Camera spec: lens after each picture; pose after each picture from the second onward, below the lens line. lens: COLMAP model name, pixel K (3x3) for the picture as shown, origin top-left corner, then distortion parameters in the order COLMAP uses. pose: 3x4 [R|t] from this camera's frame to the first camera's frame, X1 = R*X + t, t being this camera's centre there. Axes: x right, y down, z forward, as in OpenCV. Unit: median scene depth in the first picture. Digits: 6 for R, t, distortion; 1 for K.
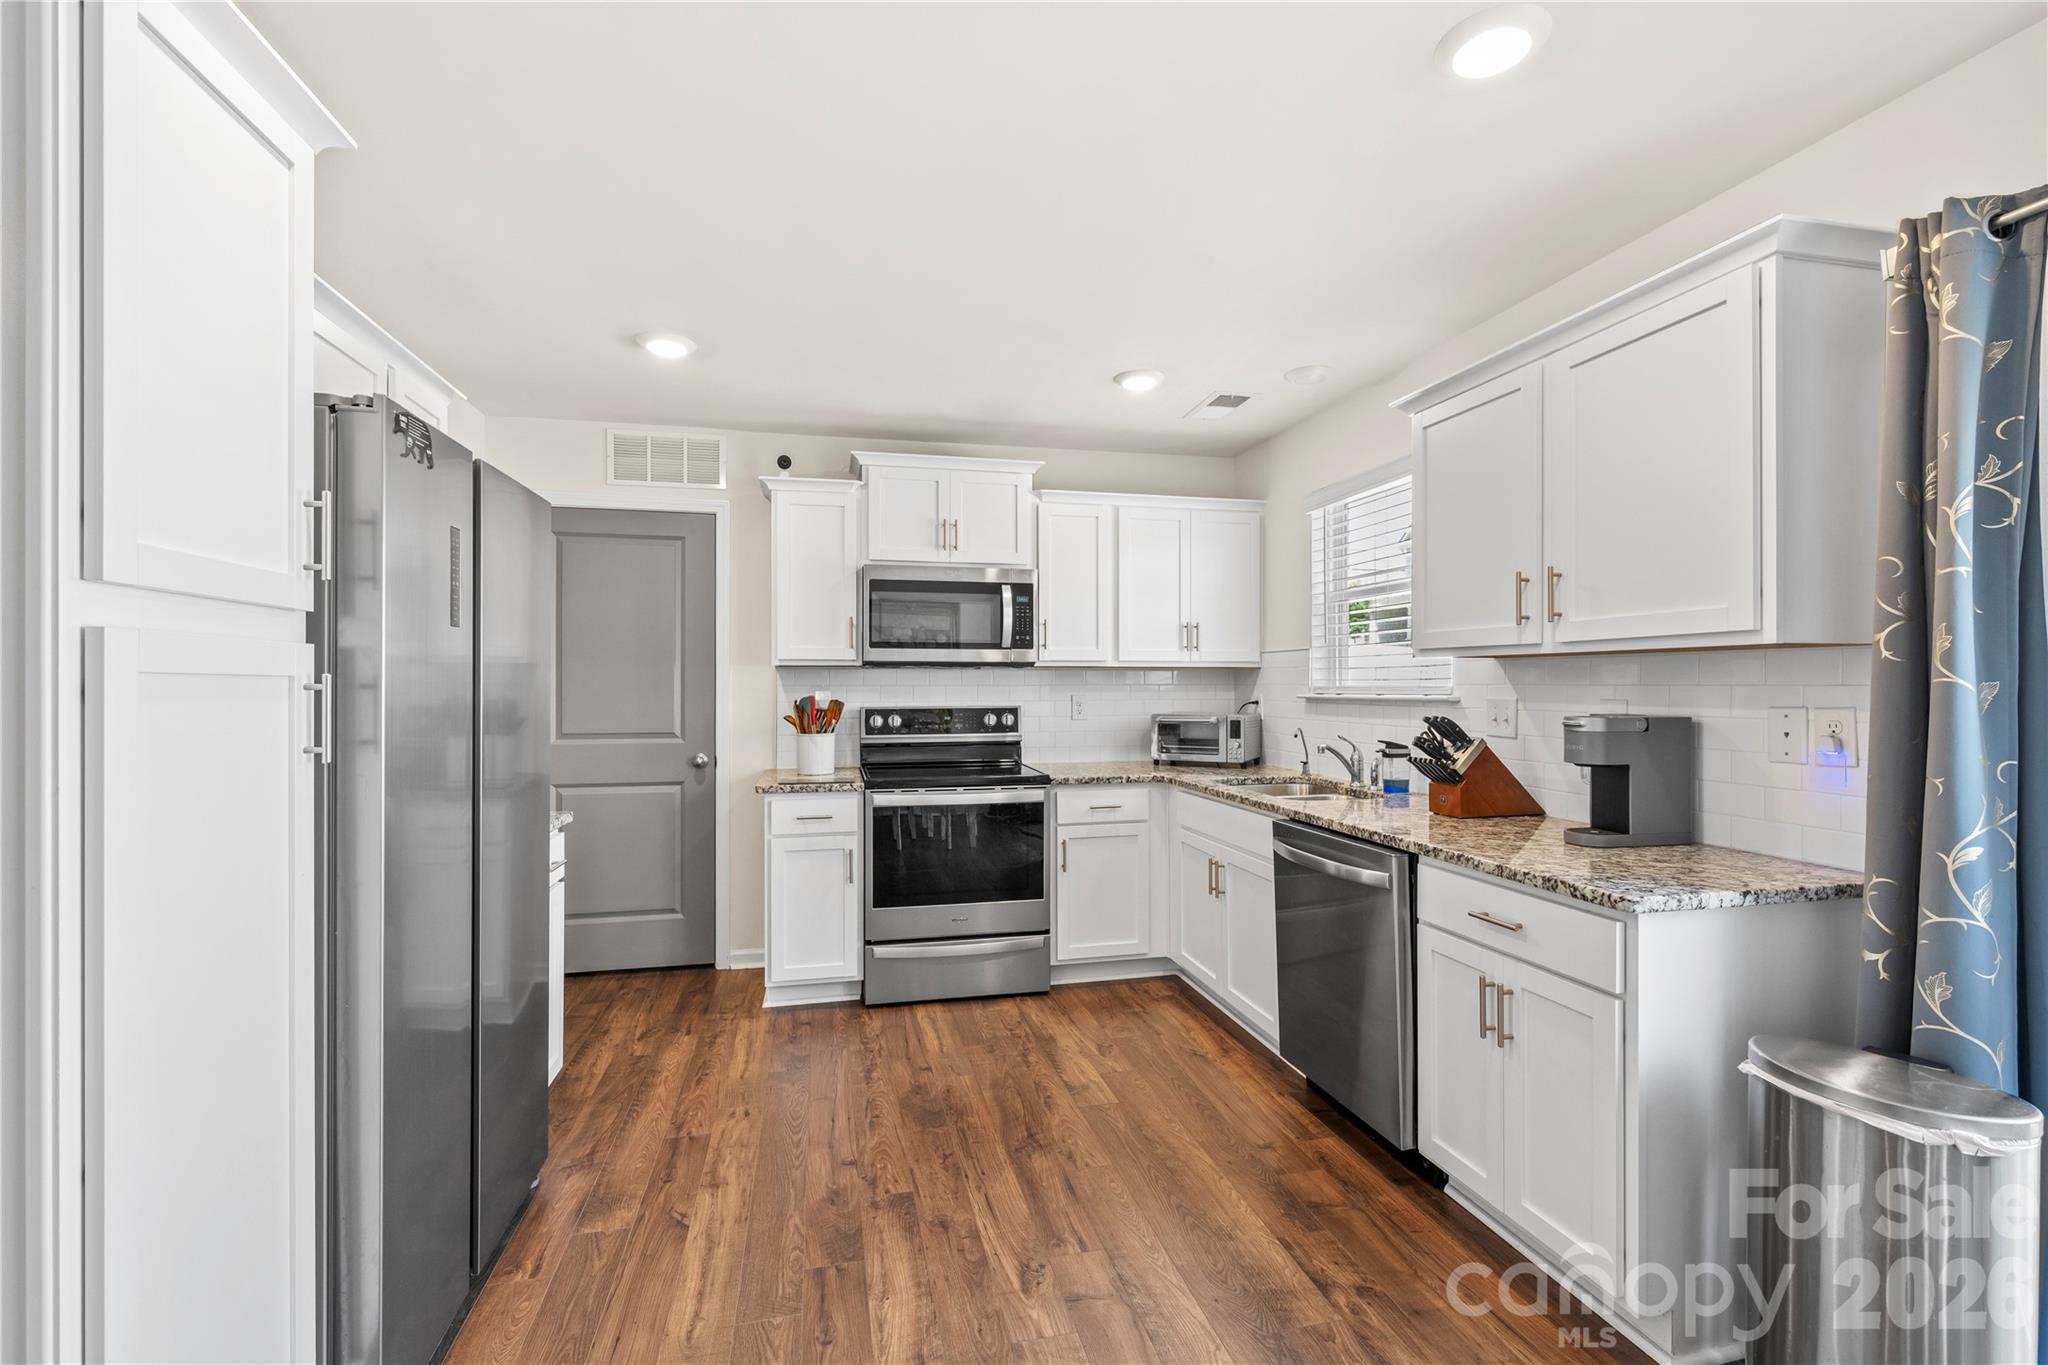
lens RADIAL K [[886.8, 0, 1028.8], [0, 886.8, 684.2], [0, 0, 1]] dist [0.000426, -0.000372]
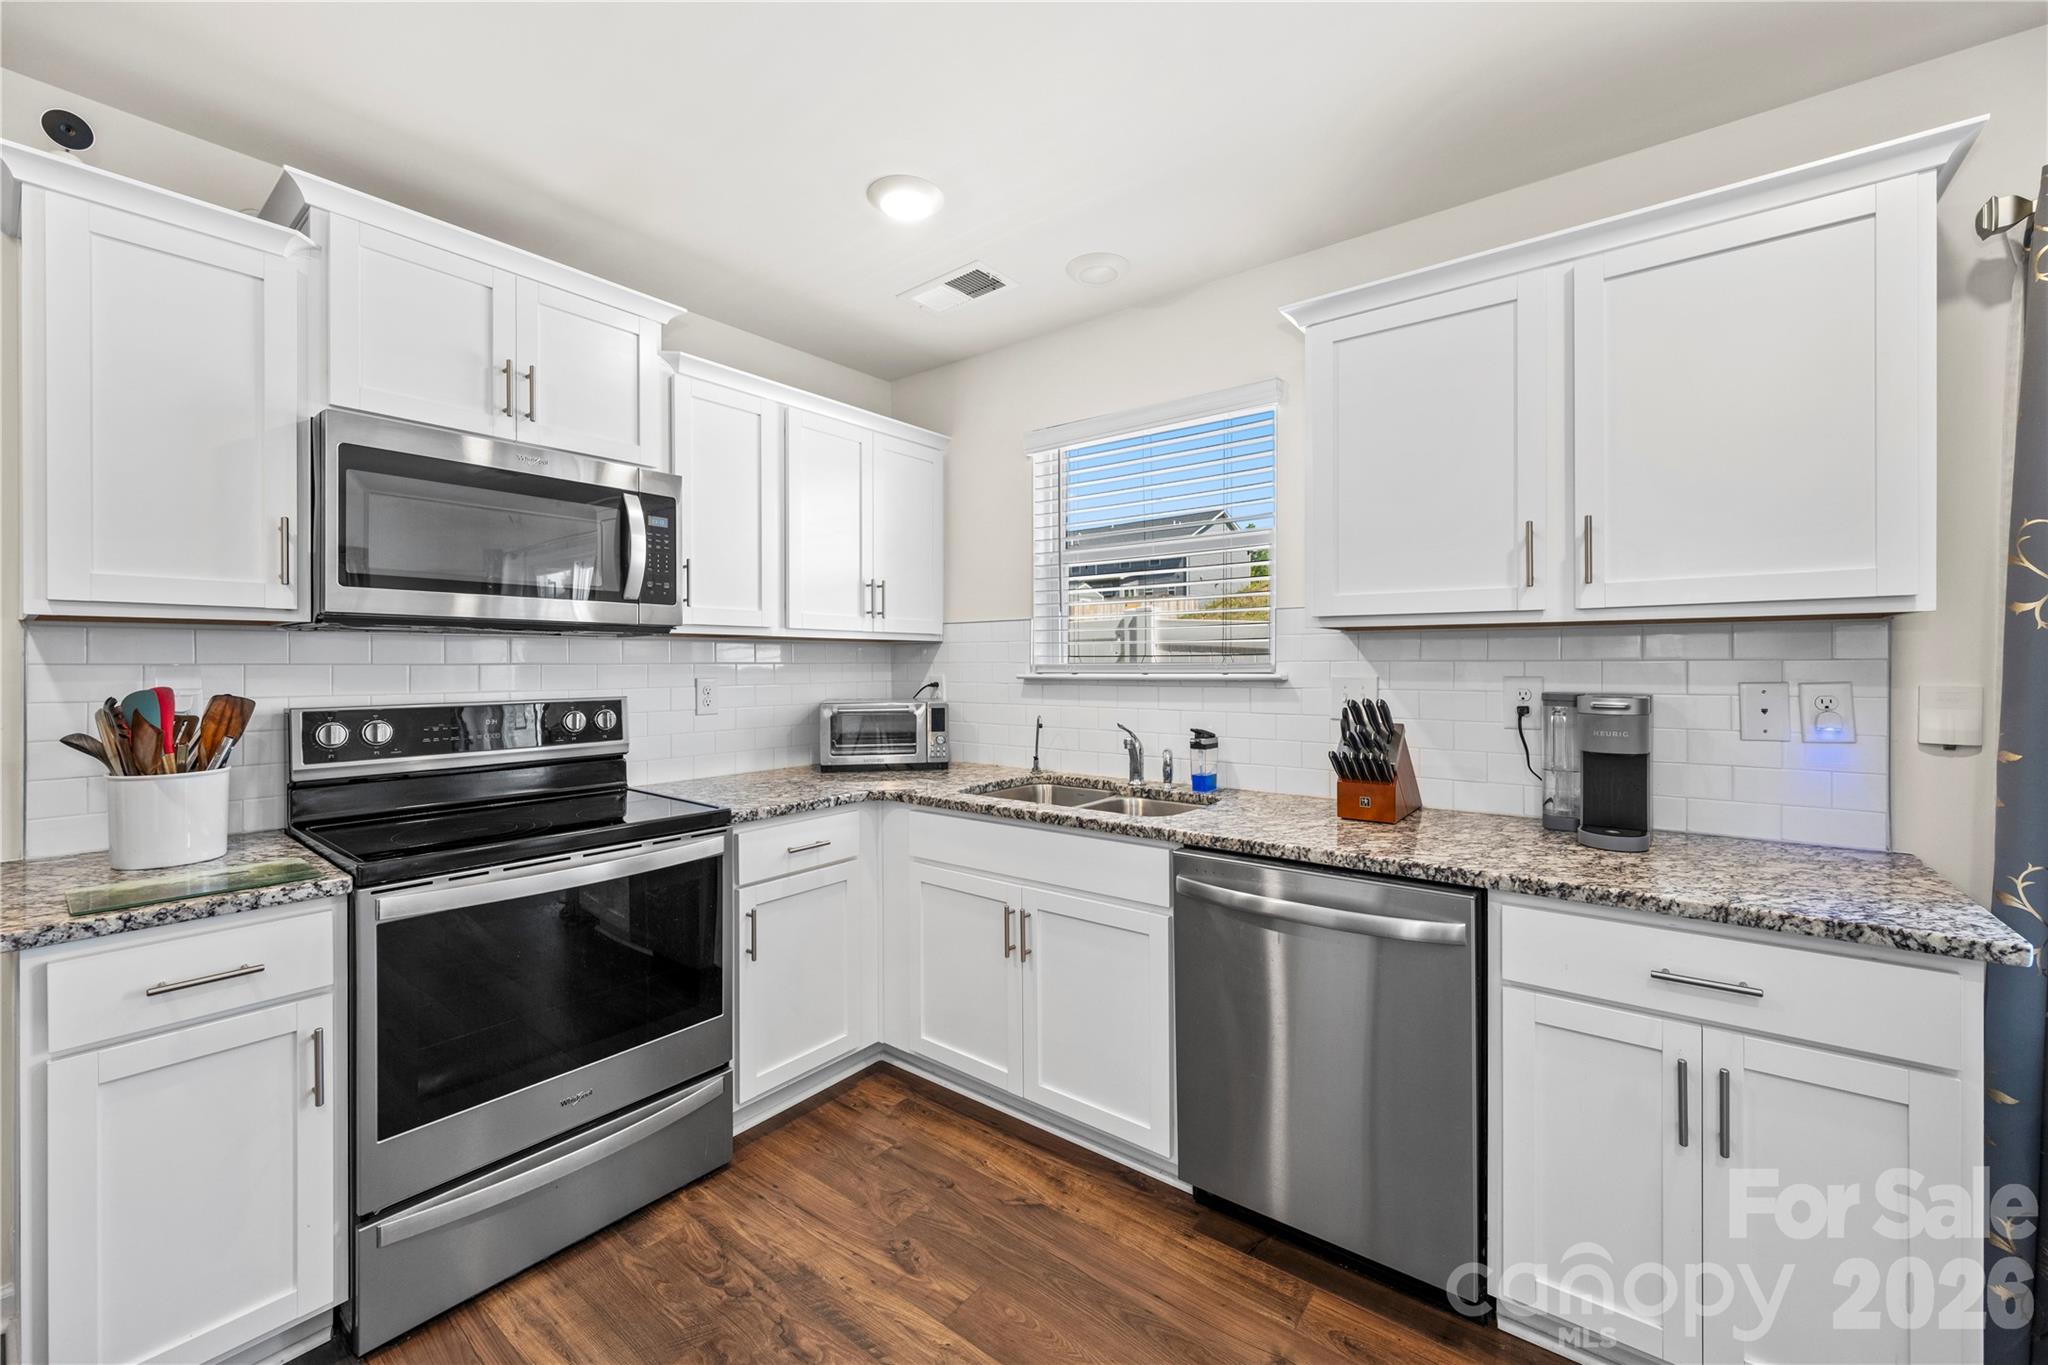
lens RADIAL K [[815.3, 0, 1031.4], [0, 815.3, 664.7], [0, 0, 1]] dist [-0.000809, -0.000497]
pose [[0.778808, -0.002145, 0.627258, -0.178741], [0.001768, 0.999998, 0.001225, 0.002303], [-0.627259, 0.000155, 0.778810, 0.456937]]
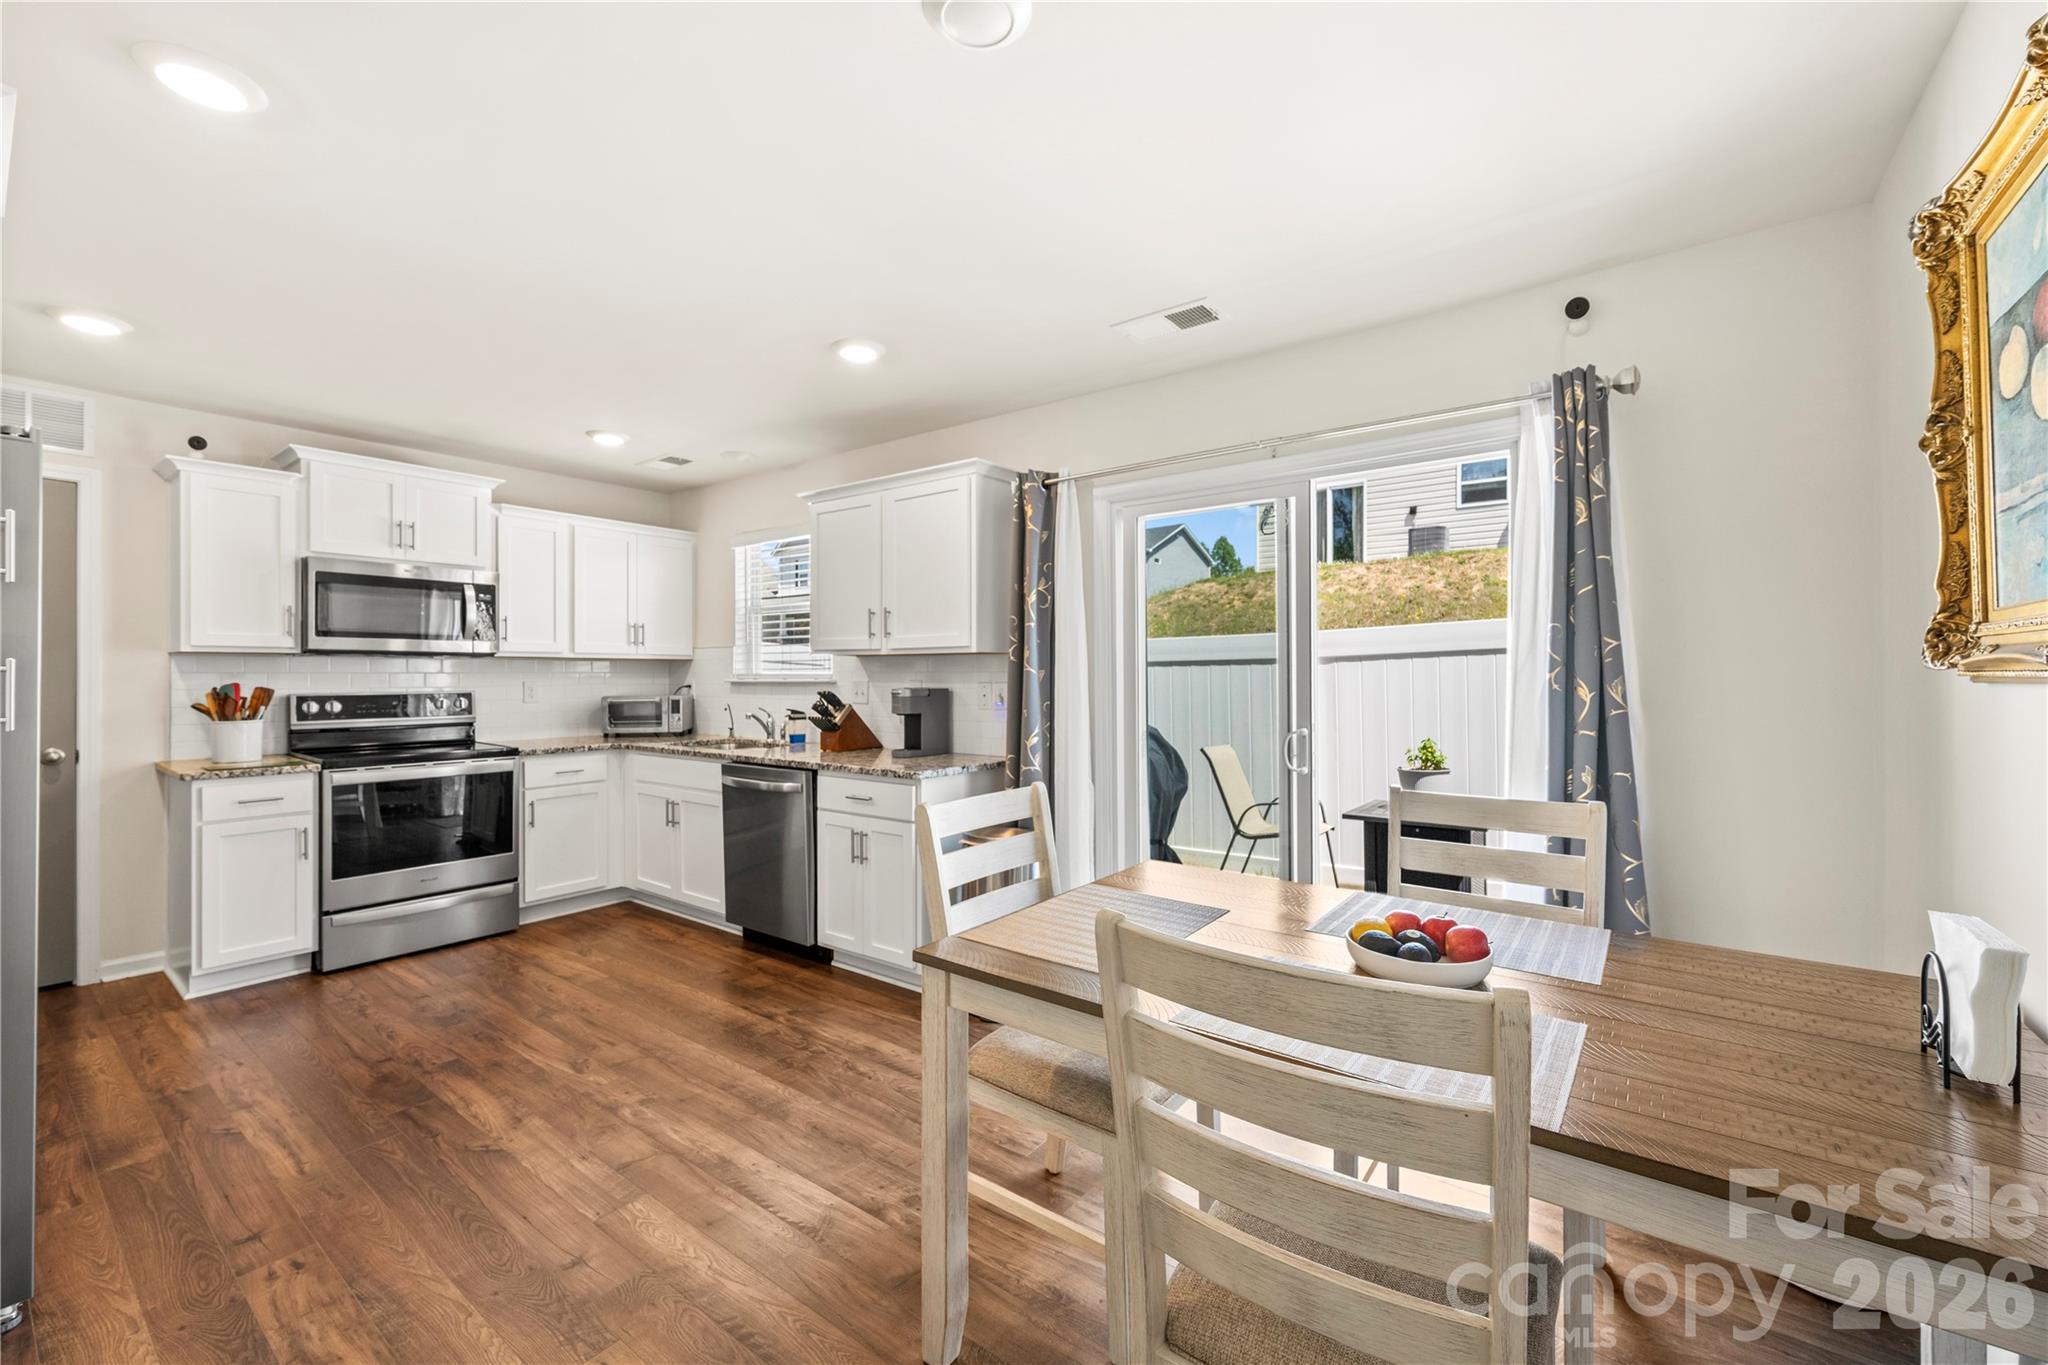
lens RADIAL K [[815.3, 0, 1027.6], [0, 815.3, 673.6], [0, 0, 1]] dist [-0.000809, -0.000497]
pose [[0.764494, 0.000558, 0.644631, -0.170113], [-0.000173, 1.000000, -0.000660, 0.003494], [-0.644631, 0.000394, 0.764494, -0.297991]]
